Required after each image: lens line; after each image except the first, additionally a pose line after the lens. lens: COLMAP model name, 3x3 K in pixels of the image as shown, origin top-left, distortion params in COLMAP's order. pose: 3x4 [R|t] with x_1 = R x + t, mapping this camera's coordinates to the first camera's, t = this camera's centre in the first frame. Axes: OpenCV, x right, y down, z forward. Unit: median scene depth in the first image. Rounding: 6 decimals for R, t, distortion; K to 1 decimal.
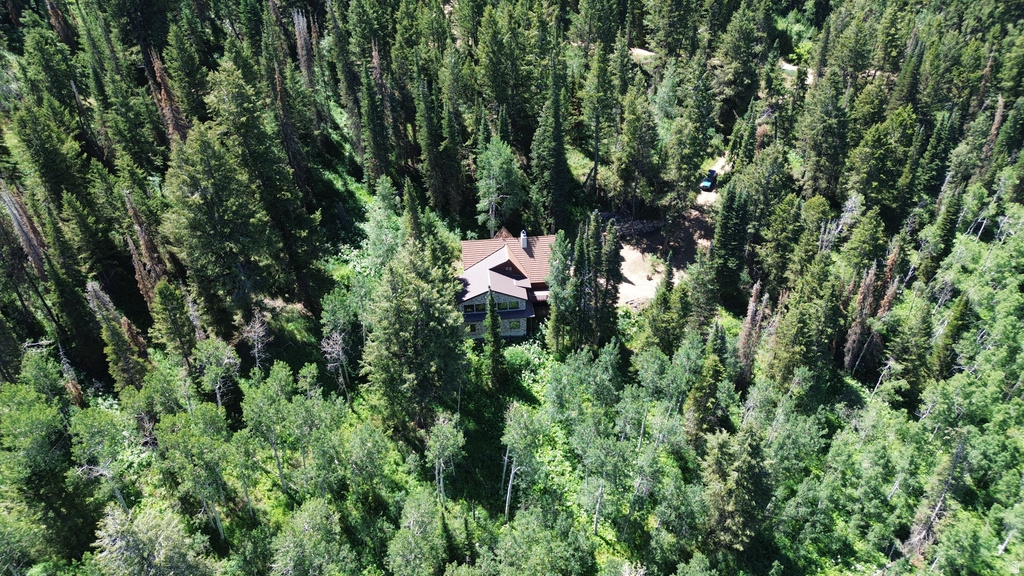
lens RADIAL K [[723.0, 0, 519.4], [0, 723.0, 288.6], [0, 0, 1]] dist [0.055443, -0.042267]
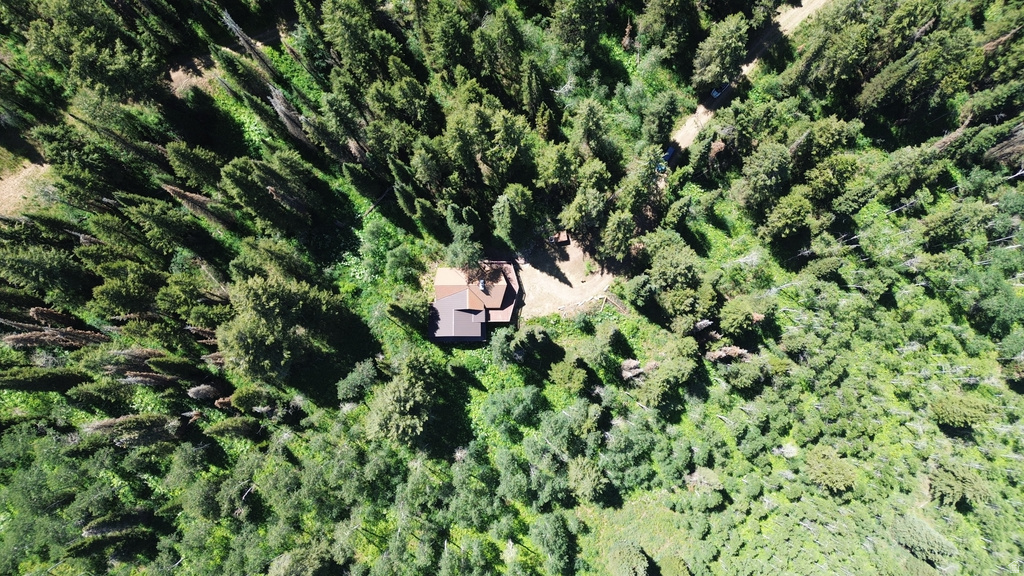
lens RADIAL K [[723.0, 0, 504.0], [0, 723.0, 294.0], [0, 0, 1]] dist [0.055443, -0.042267]
pose [[0.995727, 0.090655, -0.017565, 0.070617], [-0.045549, 0.647660, 0.760566, -1.067774], [0.080325, -0.756517, 0.649022, 0.147456]]
